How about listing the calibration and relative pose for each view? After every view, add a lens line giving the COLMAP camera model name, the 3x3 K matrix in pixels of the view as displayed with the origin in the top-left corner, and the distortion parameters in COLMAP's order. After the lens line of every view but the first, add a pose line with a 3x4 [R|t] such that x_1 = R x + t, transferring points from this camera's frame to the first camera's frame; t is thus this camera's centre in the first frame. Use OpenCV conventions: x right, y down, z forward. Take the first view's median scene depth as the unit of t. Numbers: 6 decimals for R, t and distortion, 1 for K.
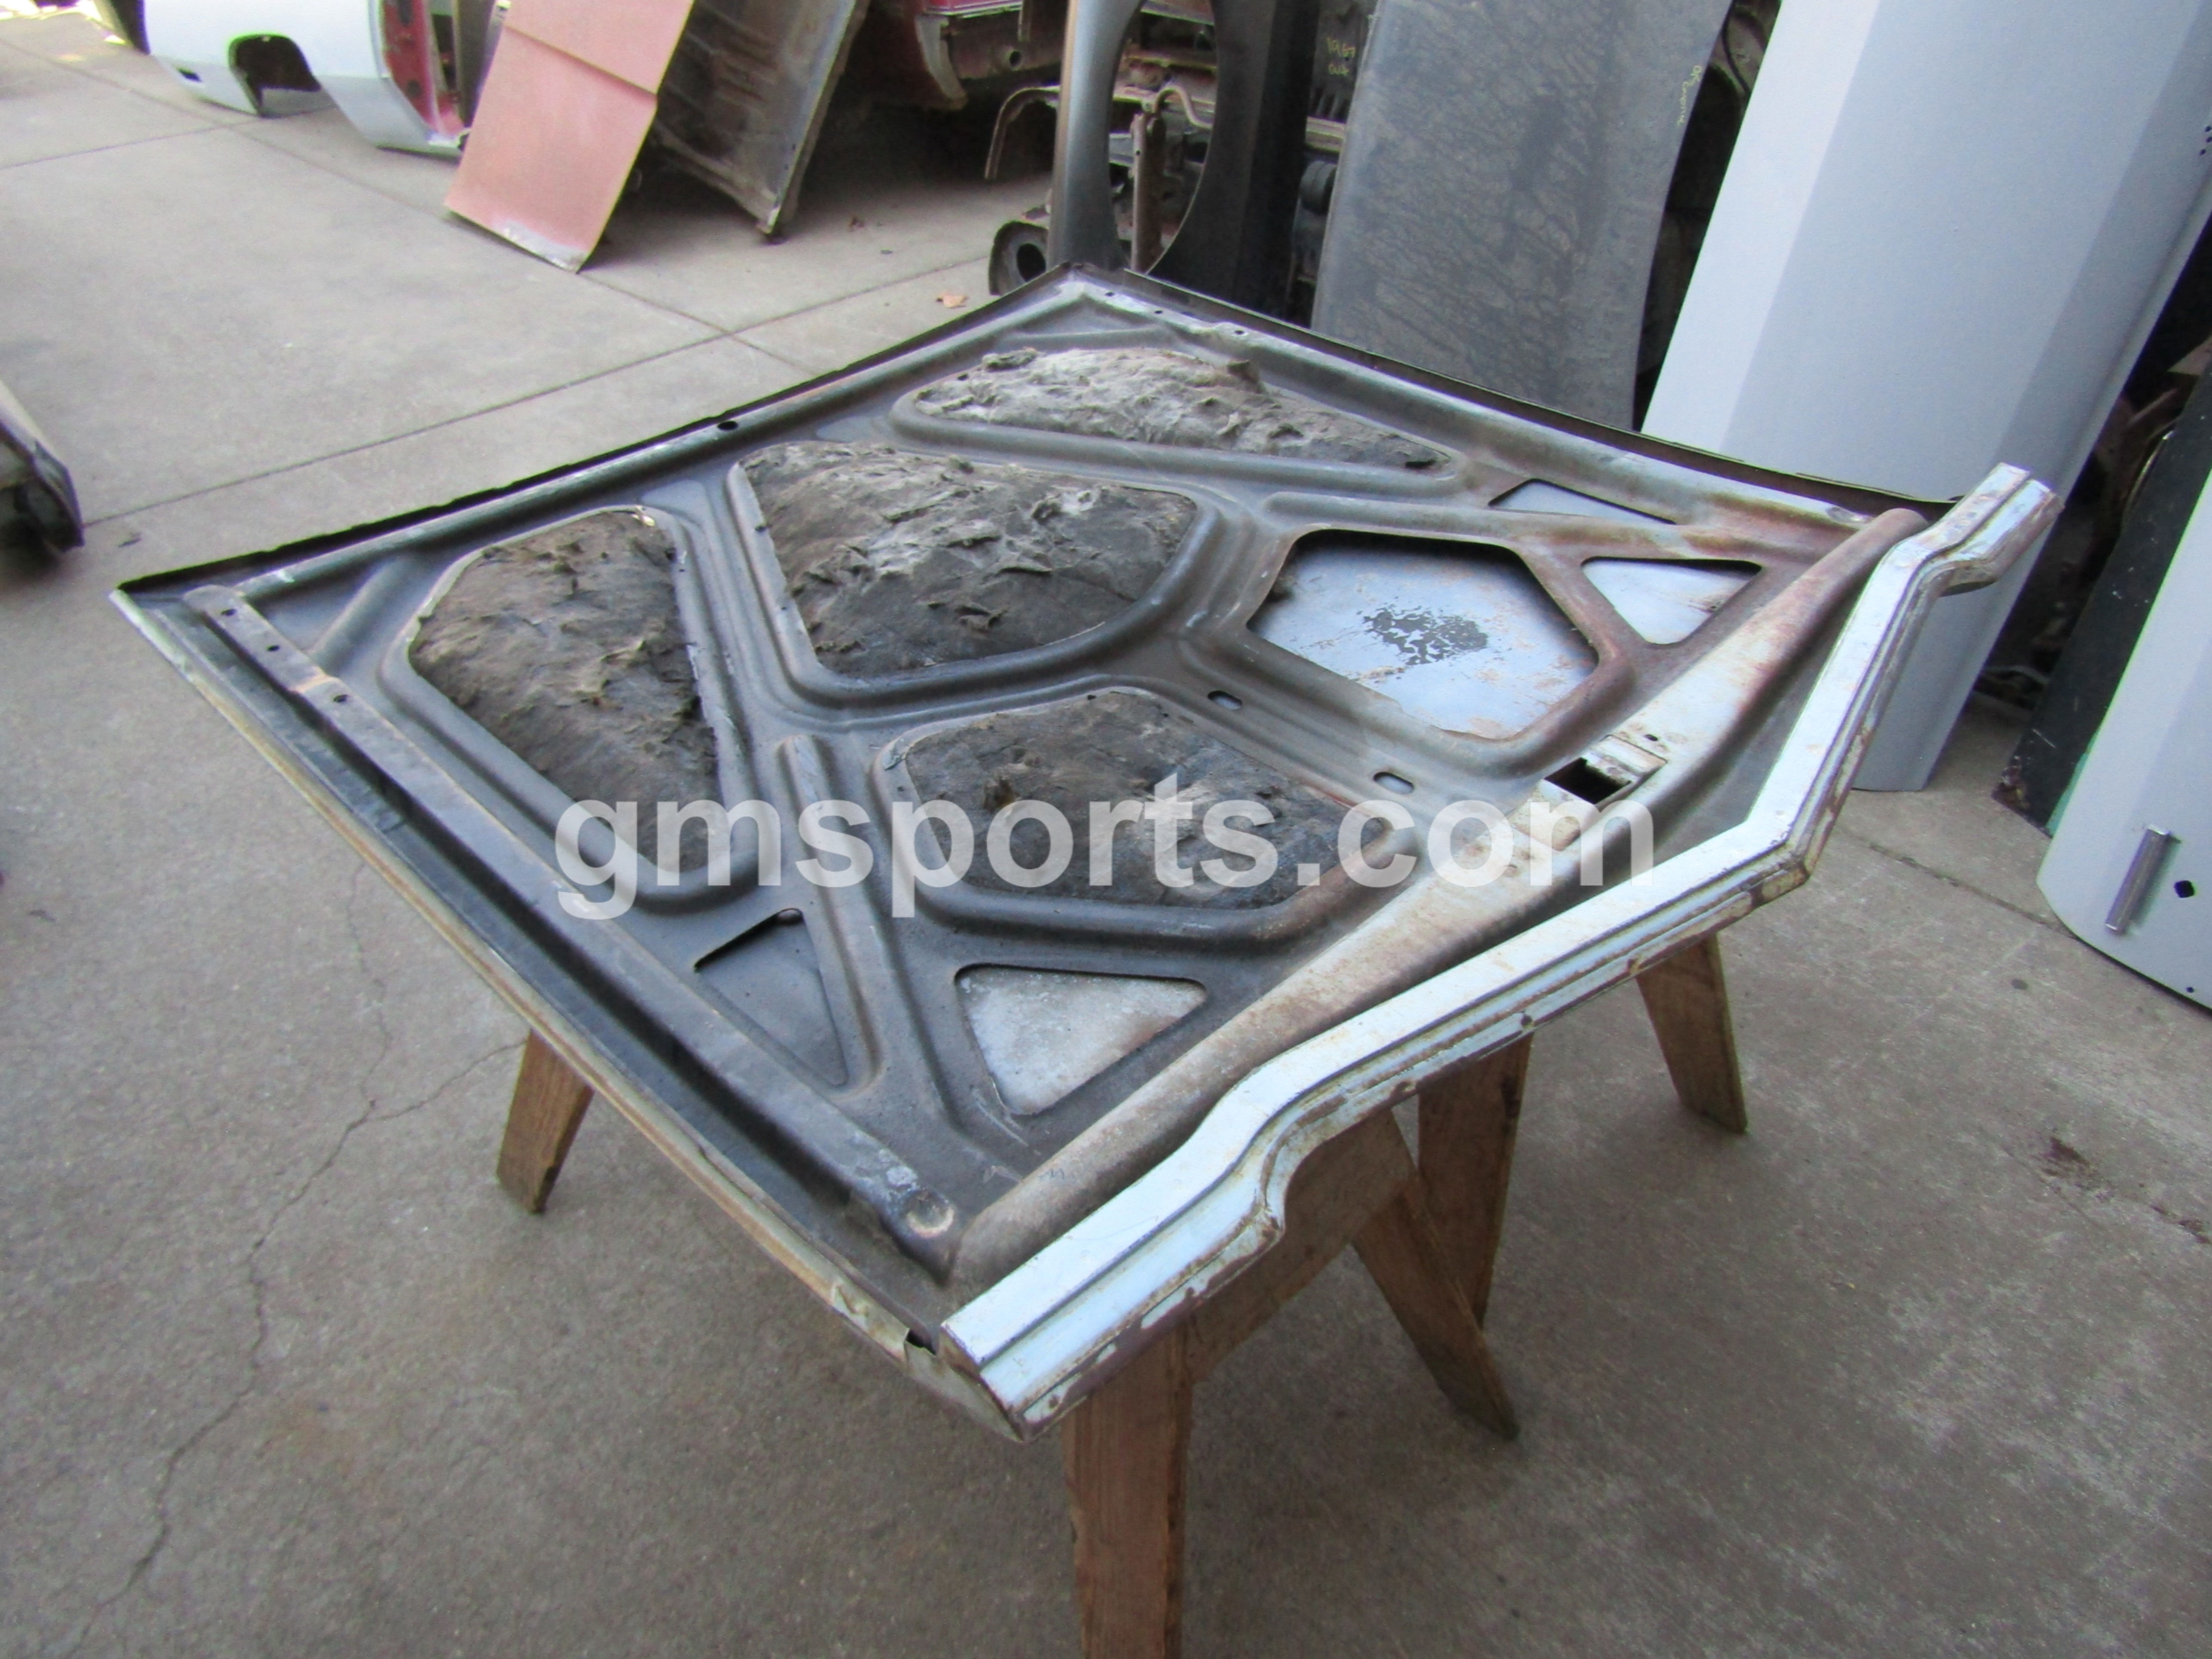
lens RADIAL K [[1577.5, 0, 1105.7], [0, 1577.5, 836.6], [0, 0, 1]] dist [-0.011558, 0.004320]
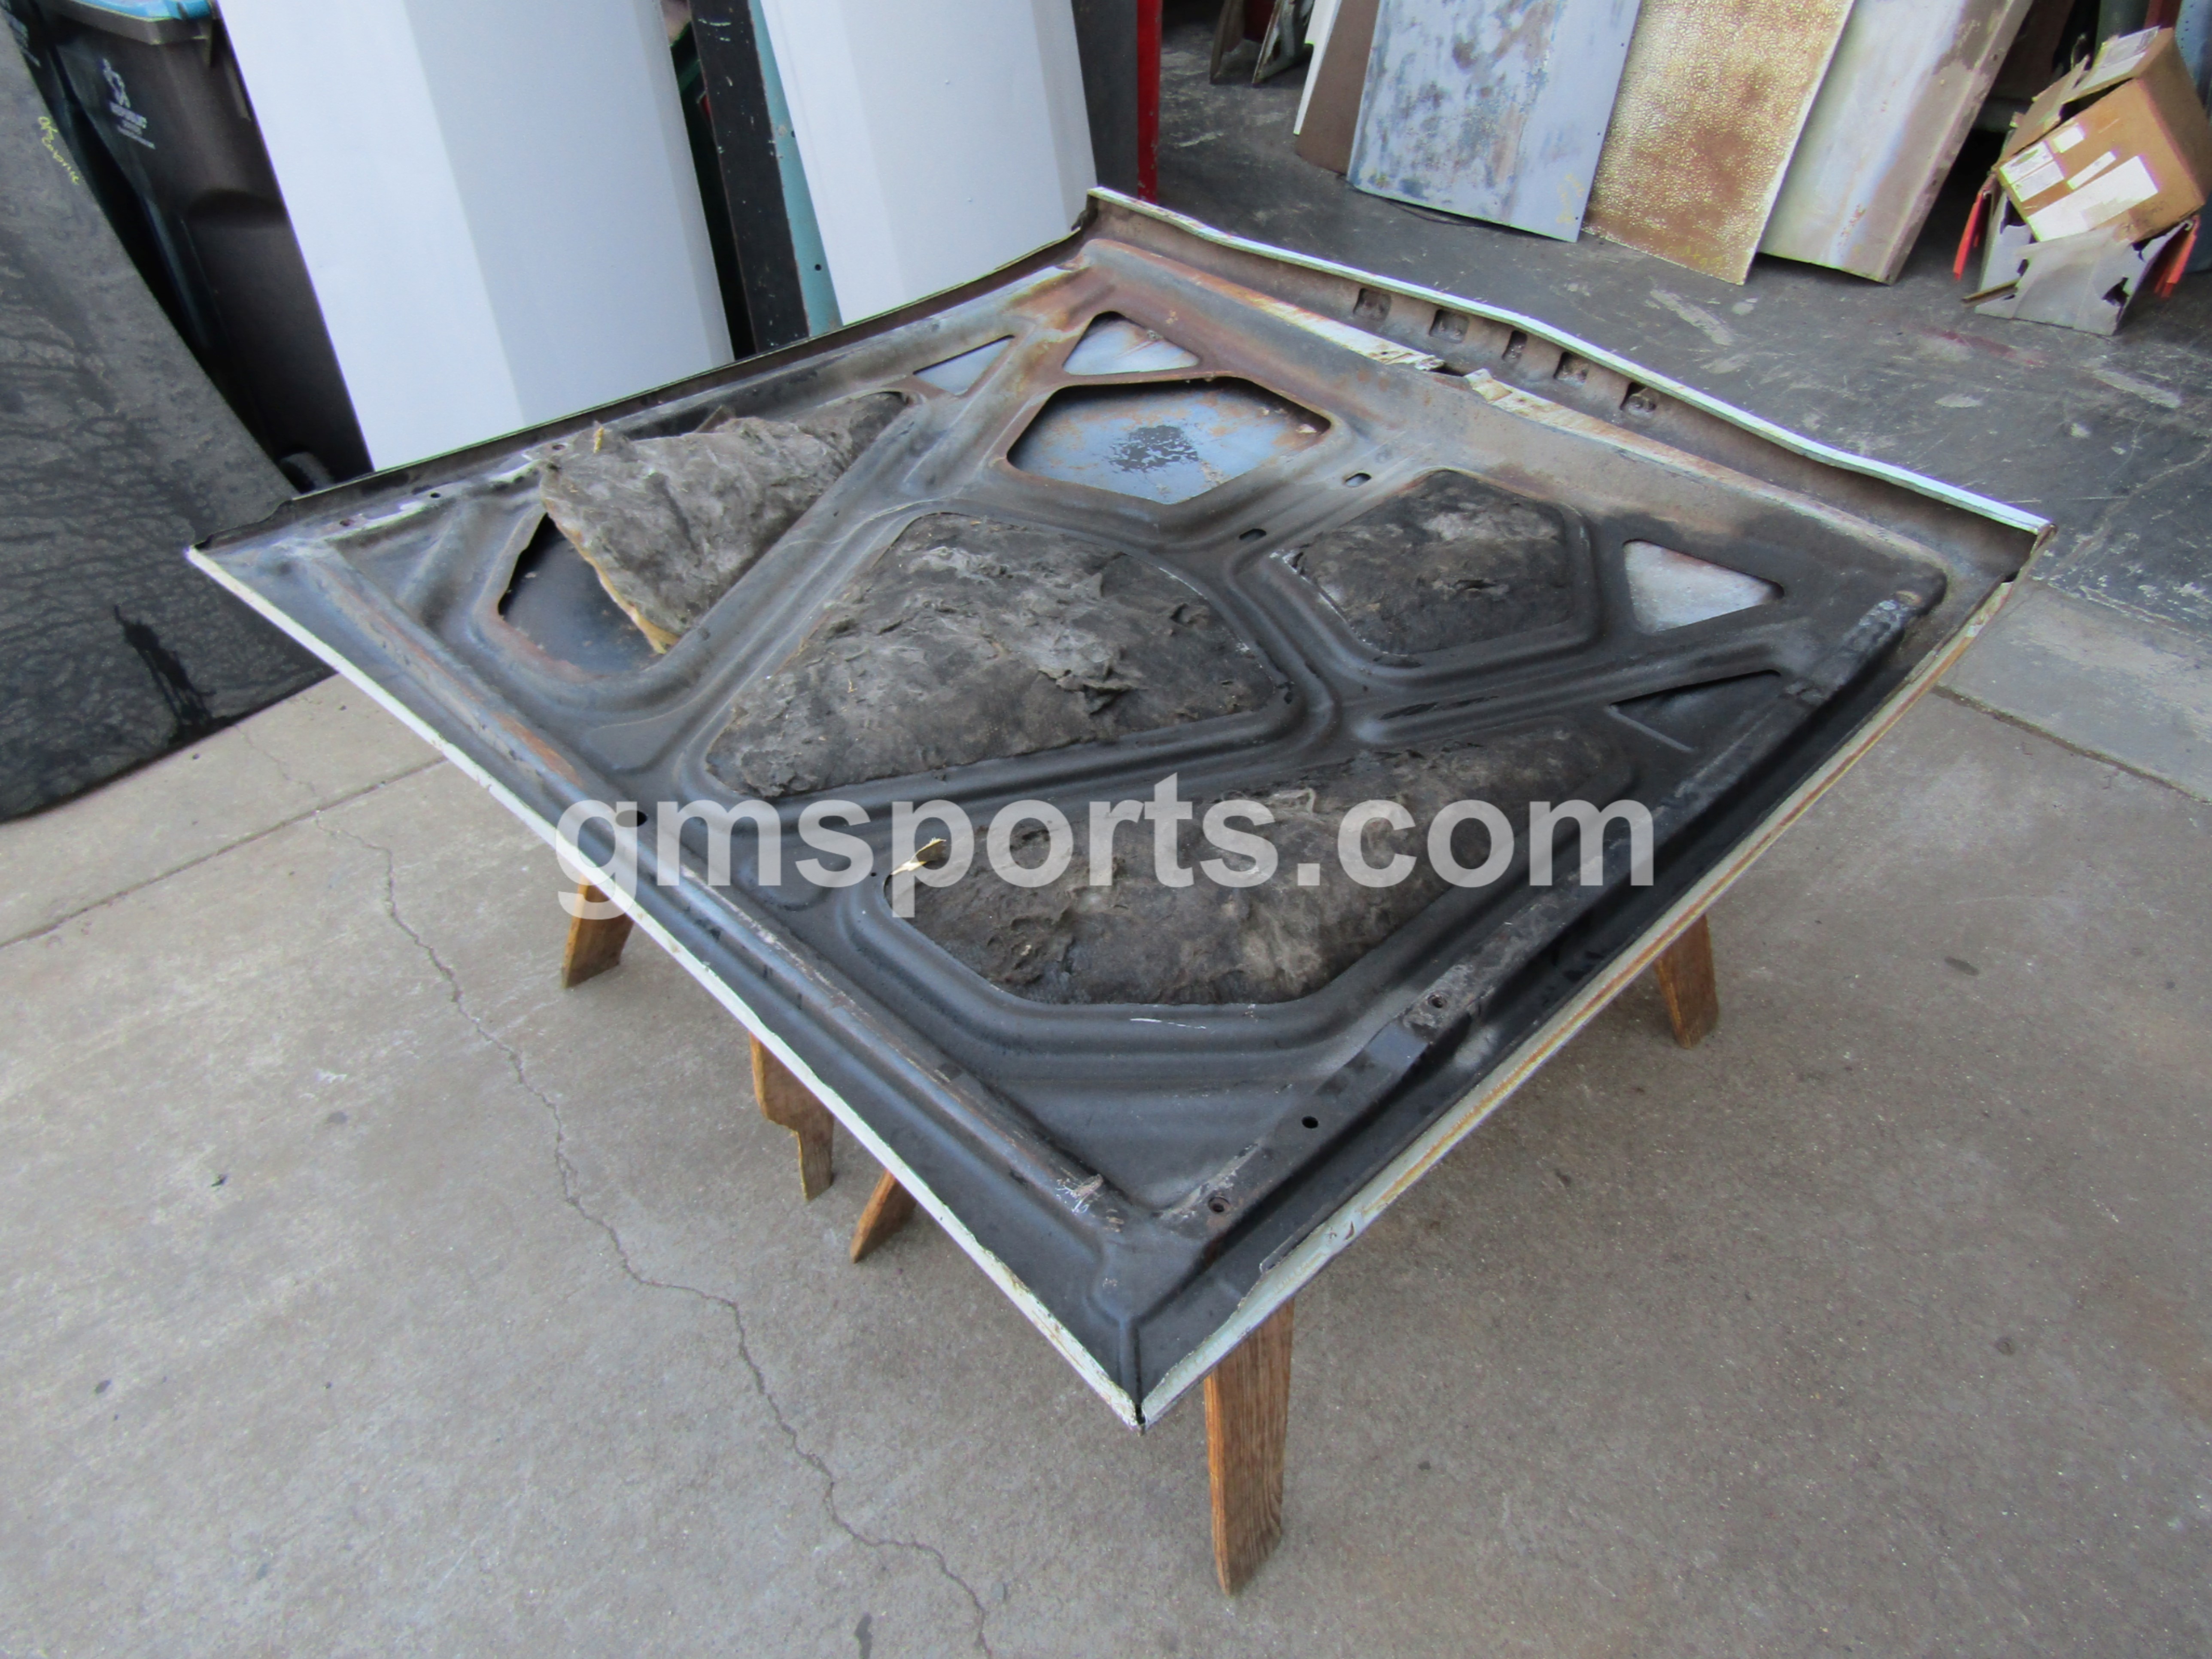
lens RADIAL K [[1577.5, 0, 1100.7], [0, 1577.5, 824.5], [0, 0, 1]] dist [-0.011558, 0.004320]
pose [[-0.009773, -0.620405, 0.784221, -0.842304], [0.597192, 0.625414, 0.502214, -0.514978], [-0.802039, 0.473239, 0.364388, 0.628817]]
